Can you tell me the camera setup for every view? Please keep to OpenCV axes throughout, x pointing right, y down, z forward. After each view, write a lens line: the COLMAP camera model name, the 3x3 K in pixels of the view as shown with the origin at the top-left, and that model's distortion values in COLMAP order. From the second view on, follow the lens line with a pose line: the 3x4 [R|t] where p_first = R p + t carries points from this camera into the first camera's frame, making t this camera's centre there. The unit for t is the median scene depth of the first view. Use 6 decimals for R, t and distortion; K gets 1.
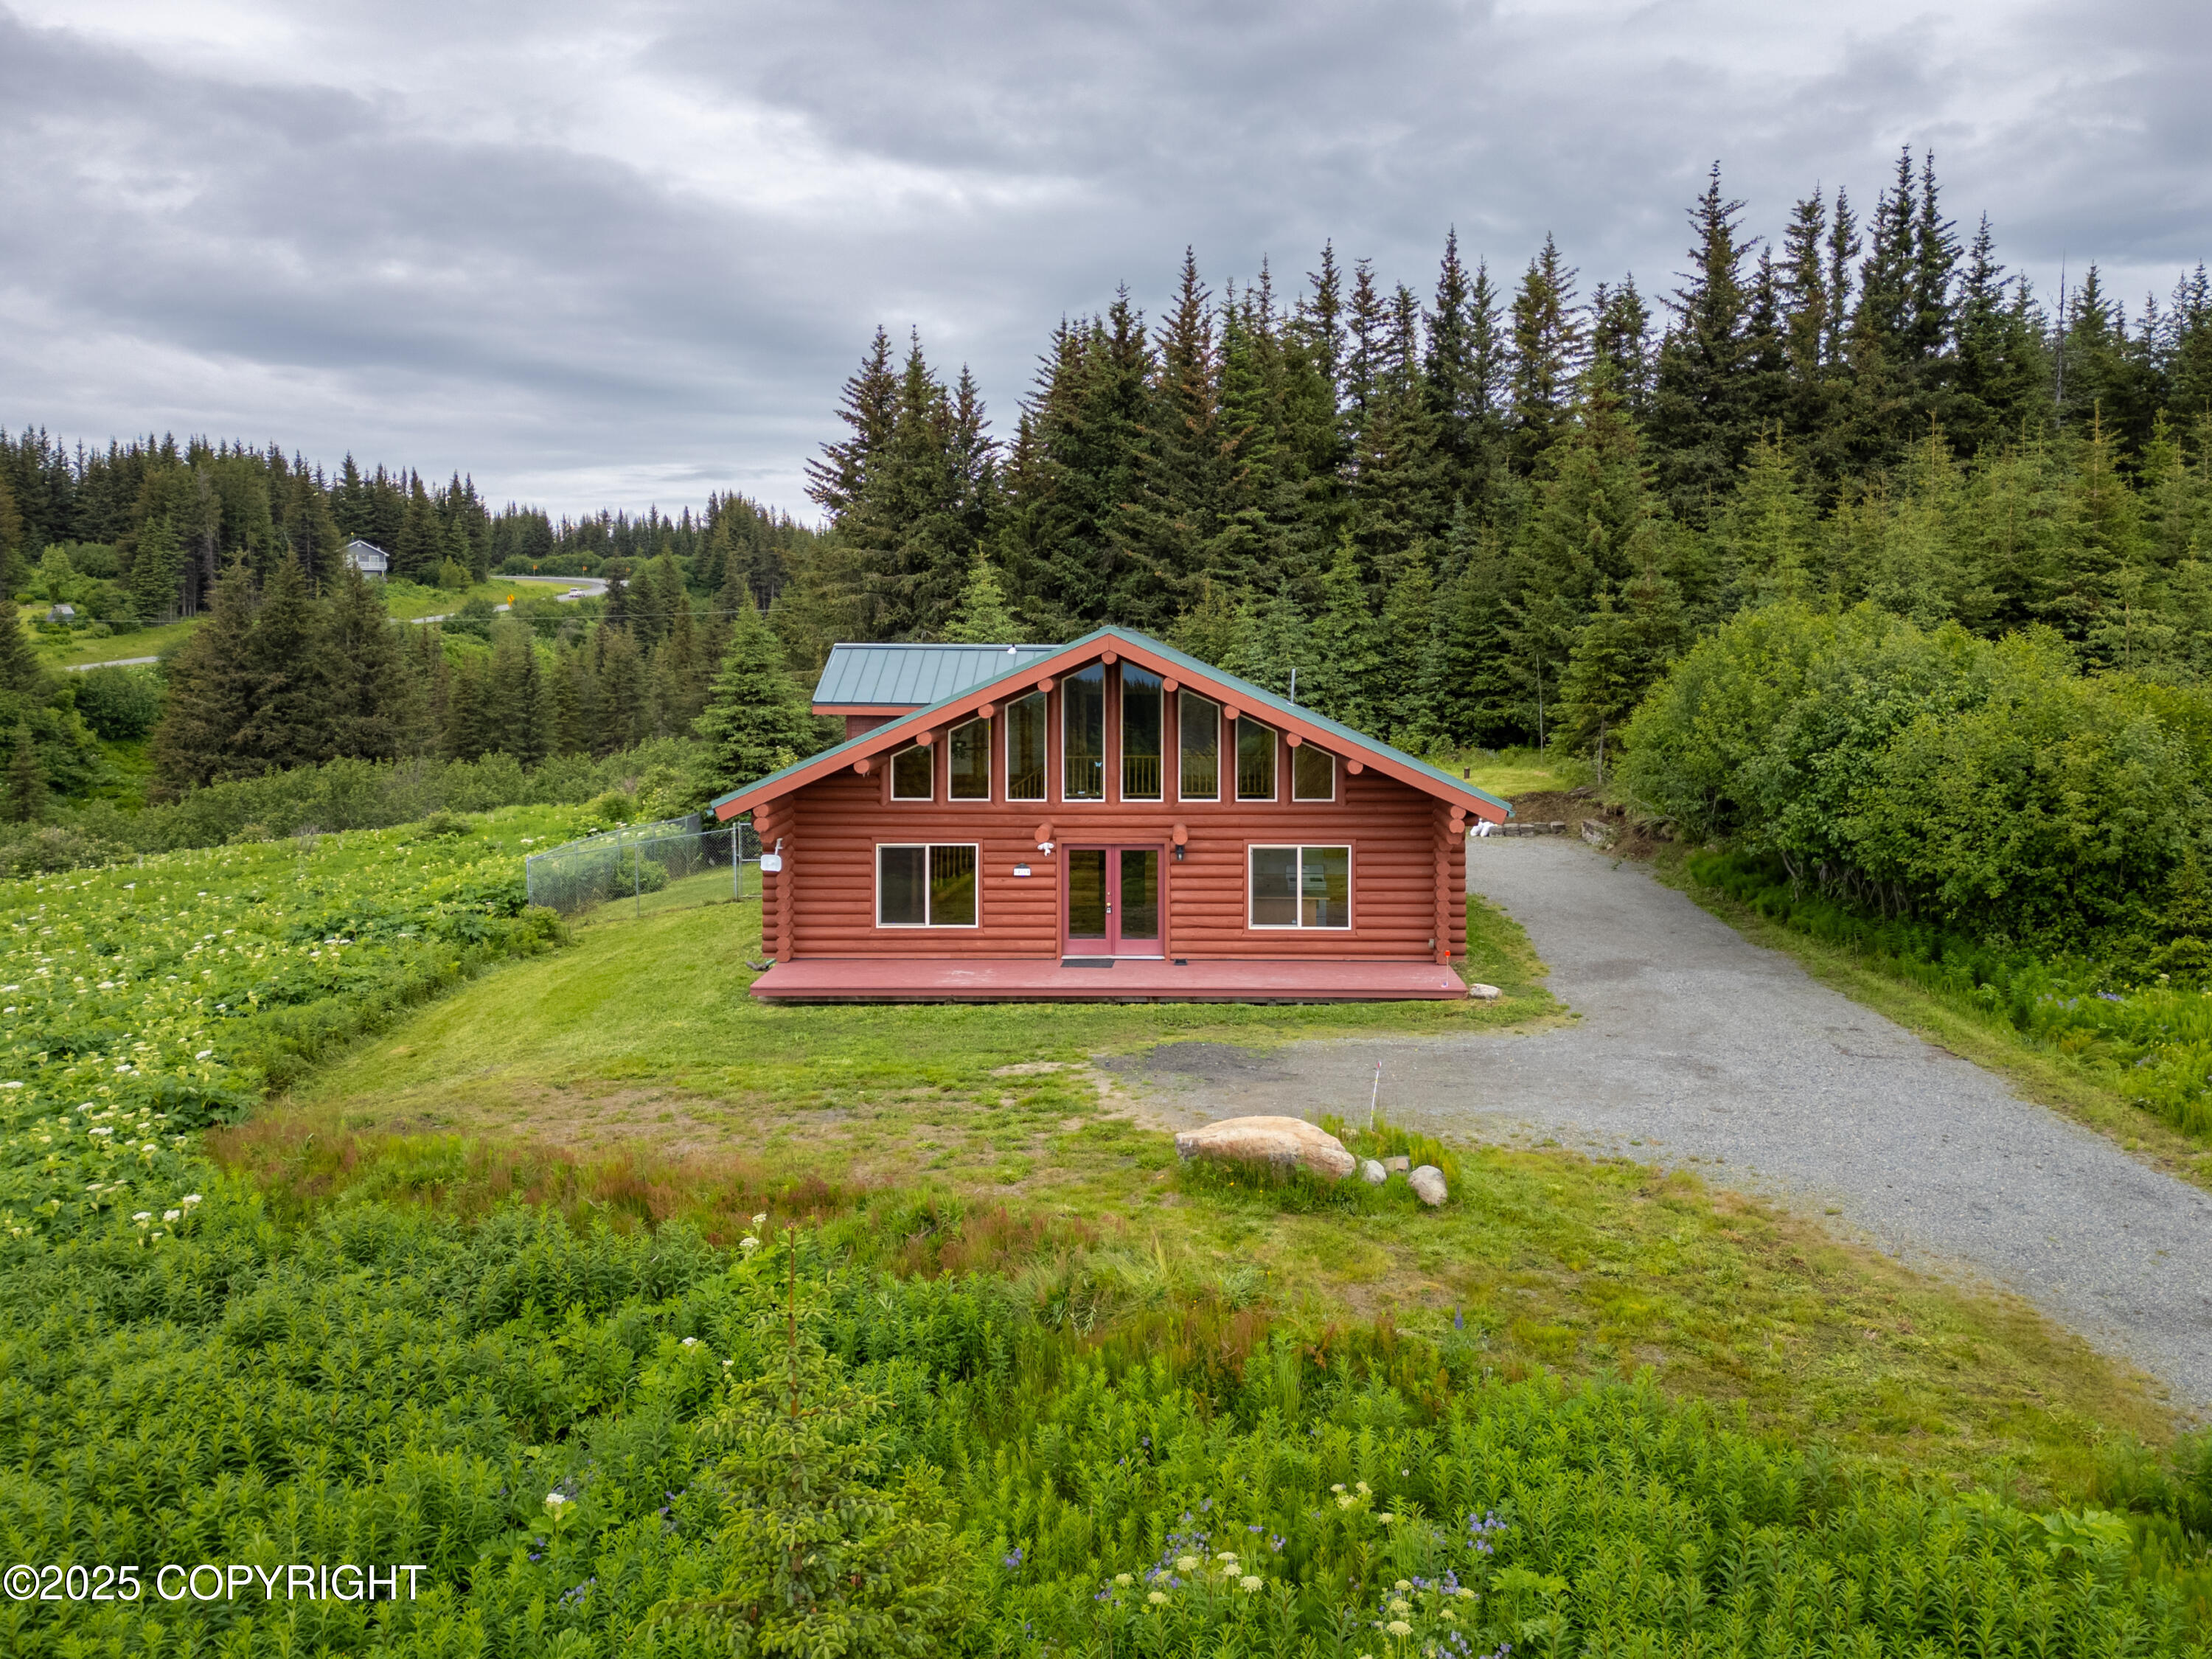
lens RADIAL K [[1786.7, 0, 1124.7], [0, 1786.7, 736.3], [0, 0, 1]] dist [0.069085, -0.063691]
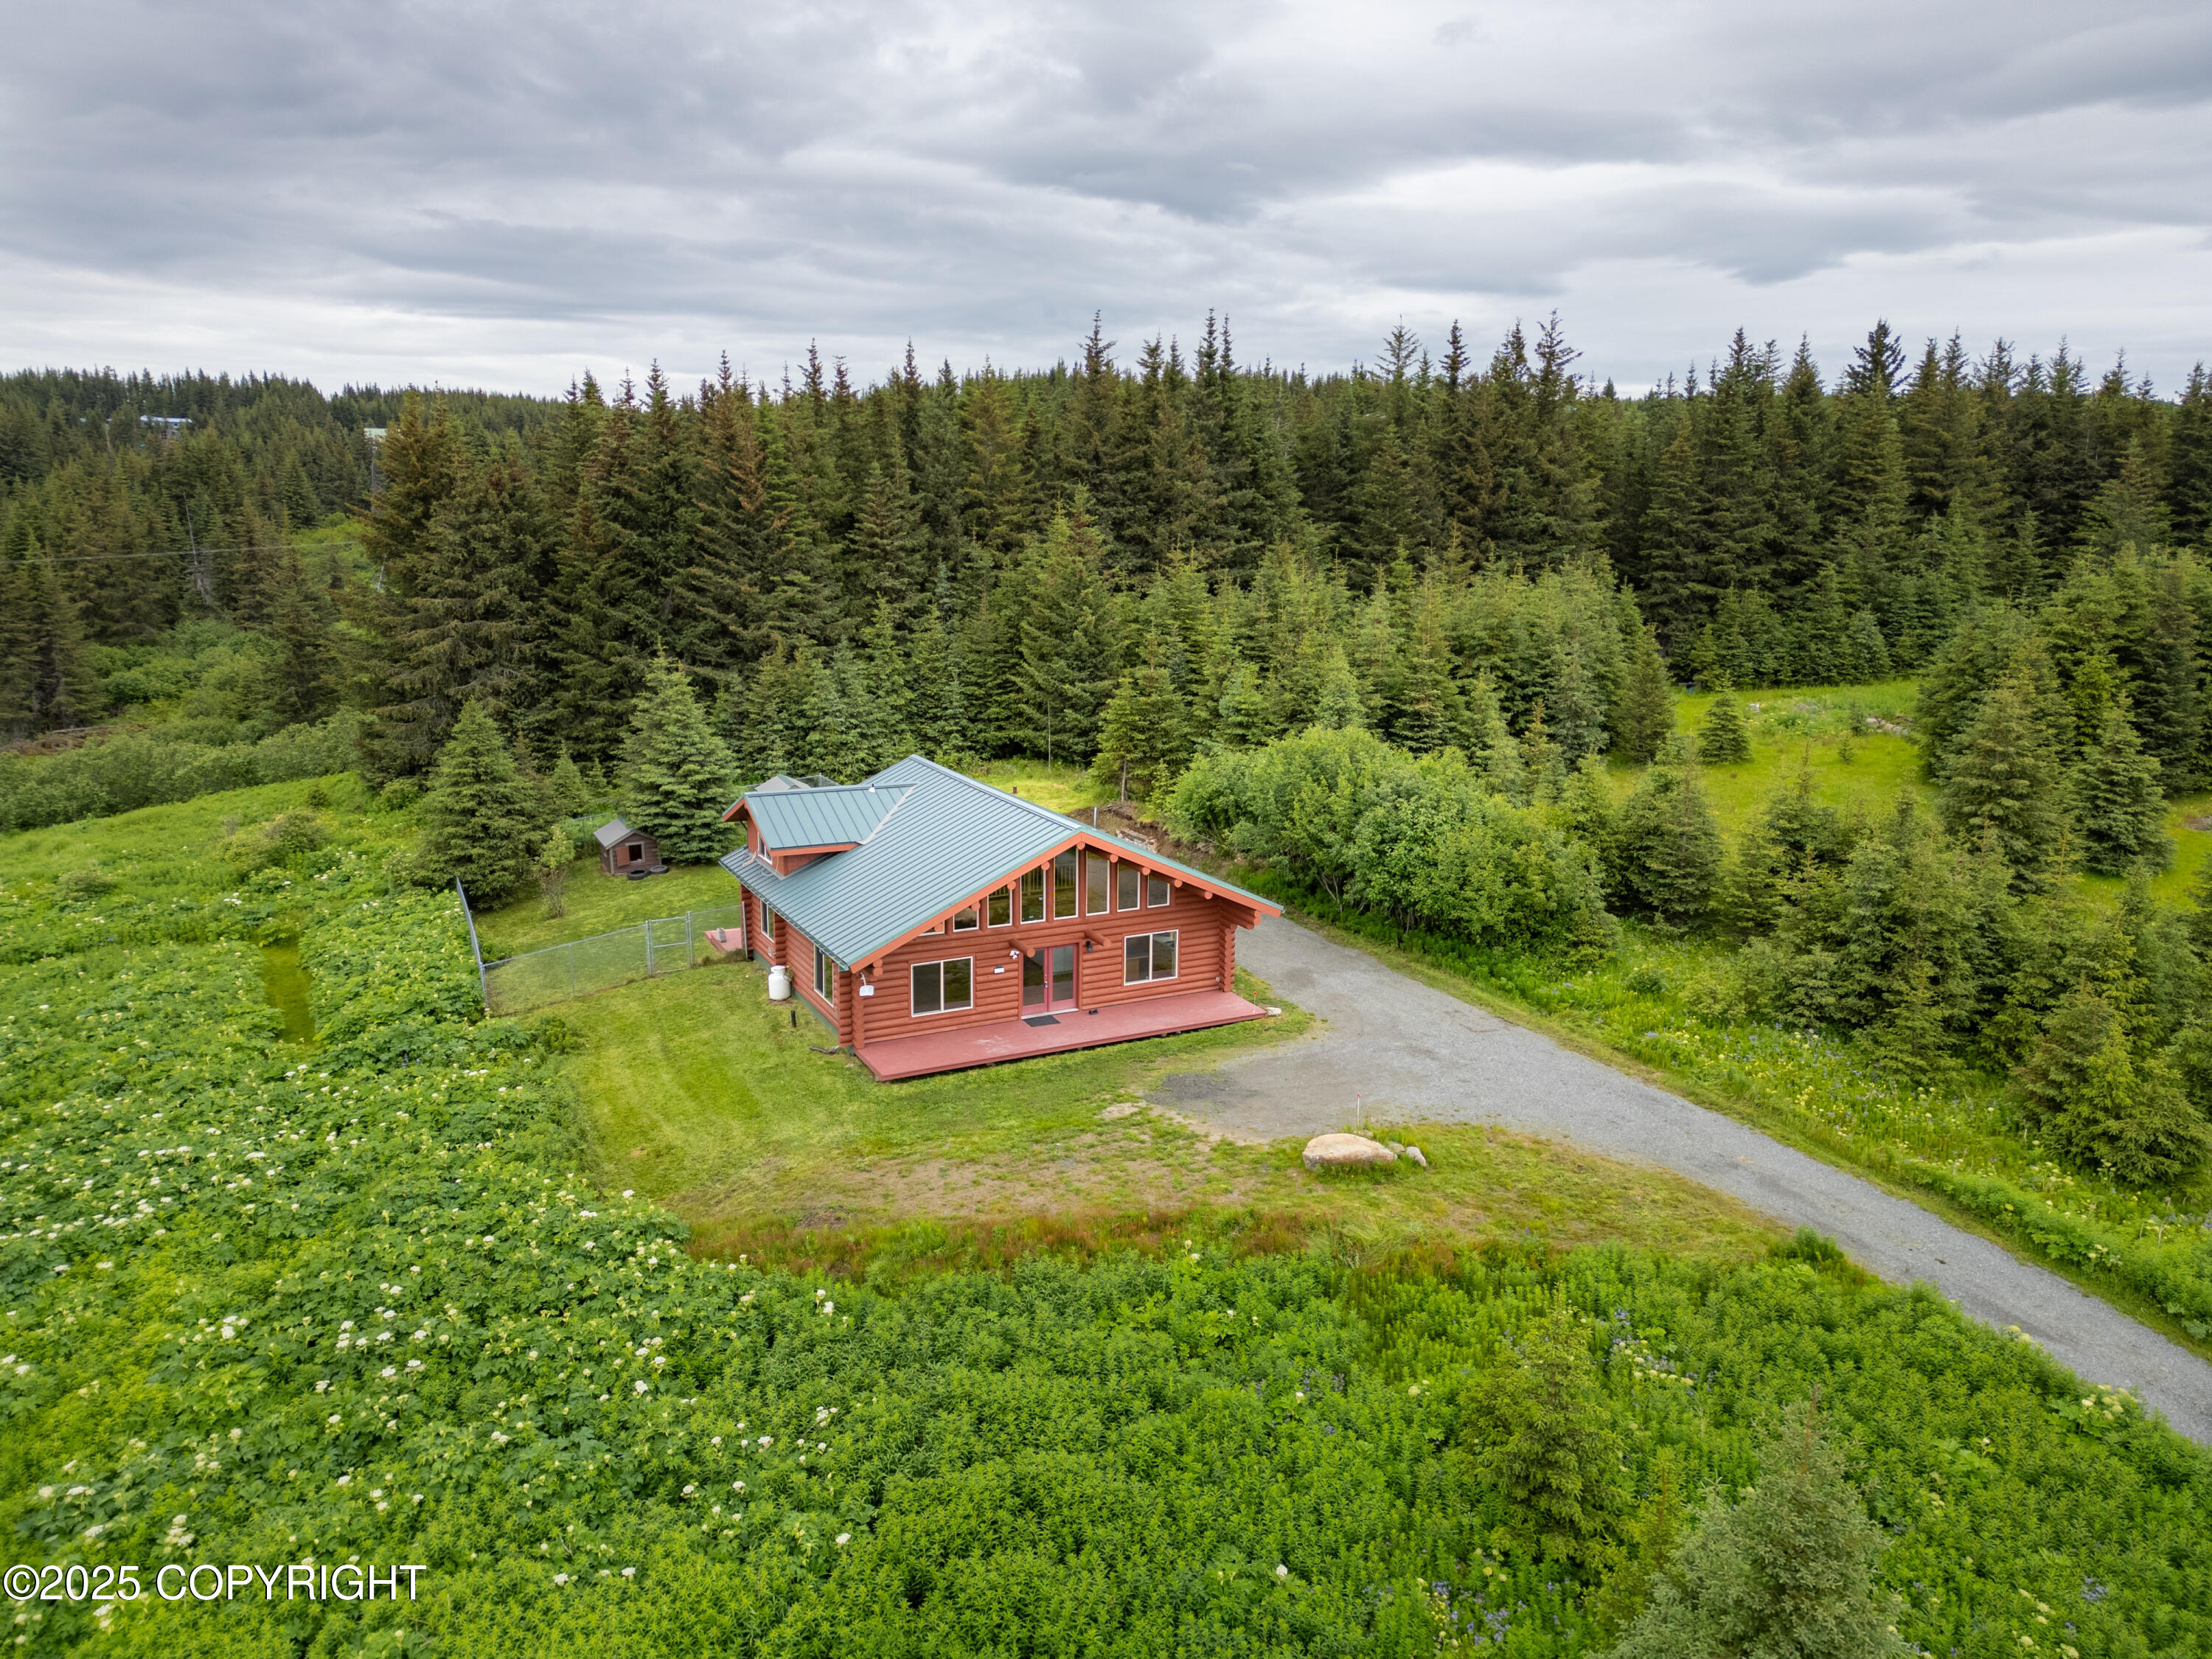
lens RADIAL K [[1547.2, 0, 1106.1], [0, 1547.2, 837.9], [0, 0, 1]] dist [0.069282, -0.067869]
pose [[0.878309, -0.091815, 0.469195, -0.273239], [0.015476, 0.986332, 0.164043, -0.118627], [-0.477844, -0.136819, 0.867725, -0.098672]]
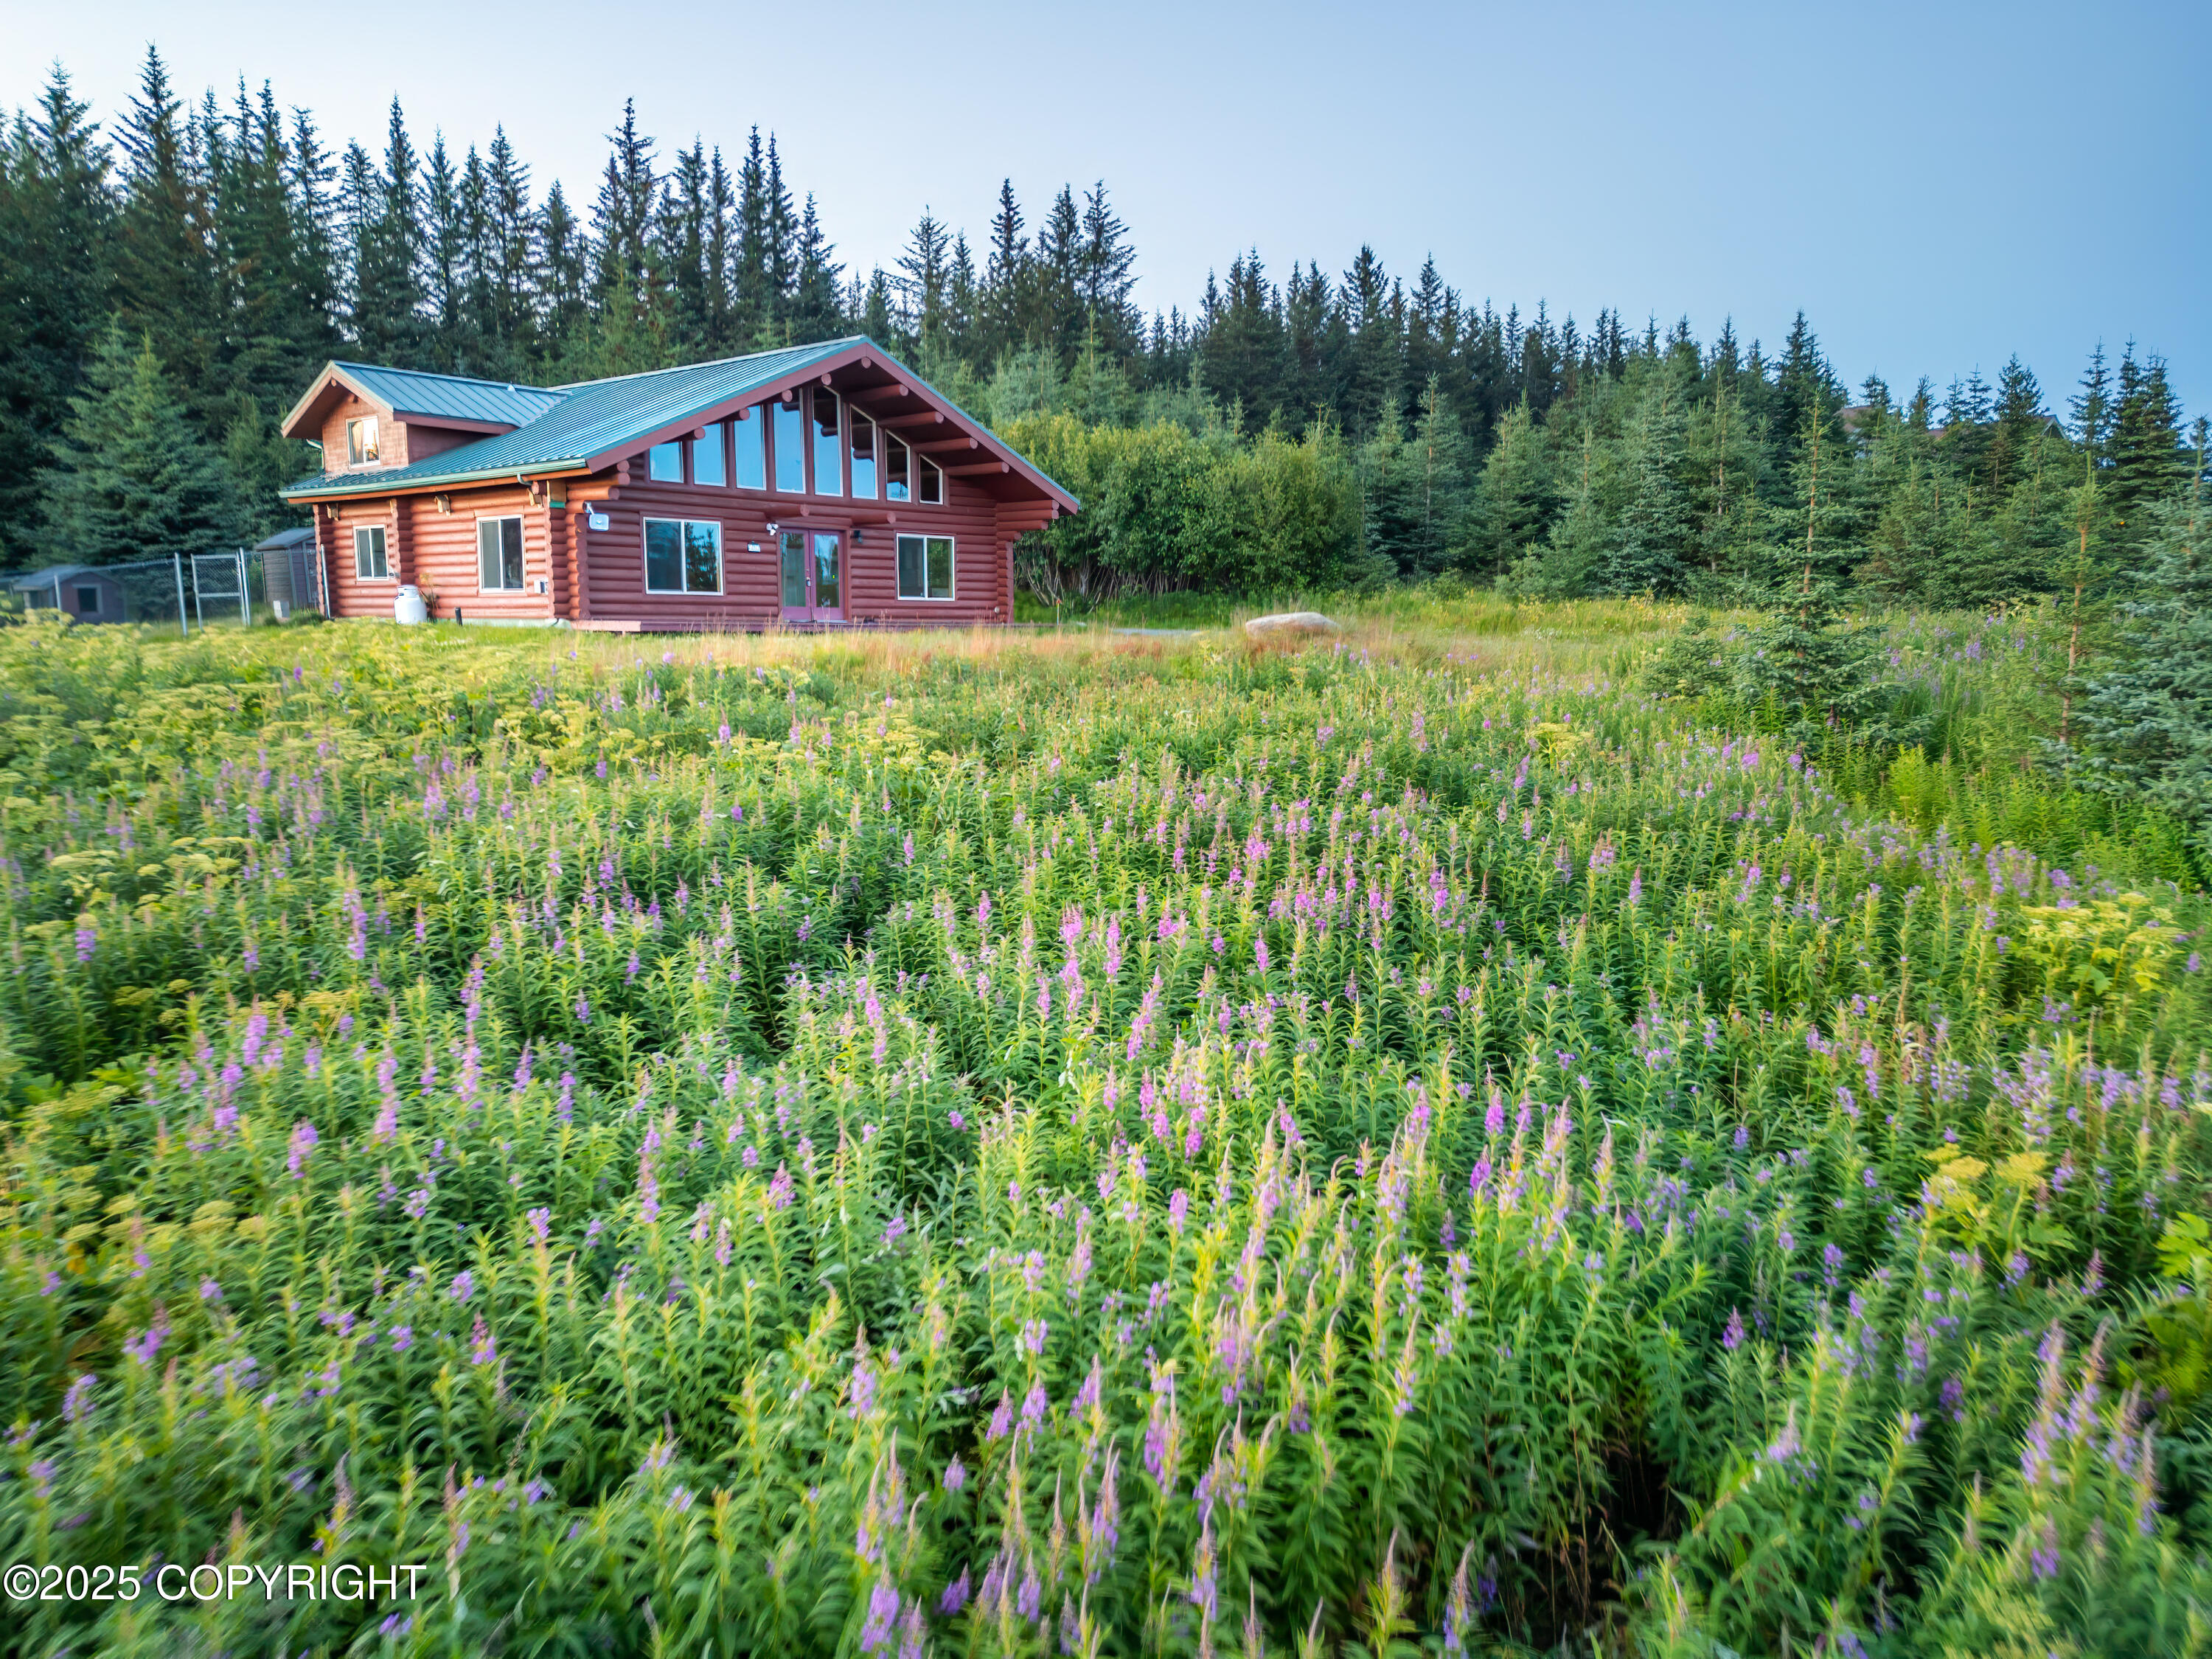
lens RADIAL K [[1547.2, 0, 1122.3], [0, 1547.2, 828.3], [0, 0, 1]] dist [0.069282, -0.067869]
pose [[0.638560, -0.101524, 0.762846, -0.322840], [0.037573, 0.994191, 0.100861, 0.075299], [-0.768655, -0.035743, 0.638665, 0.059549]]
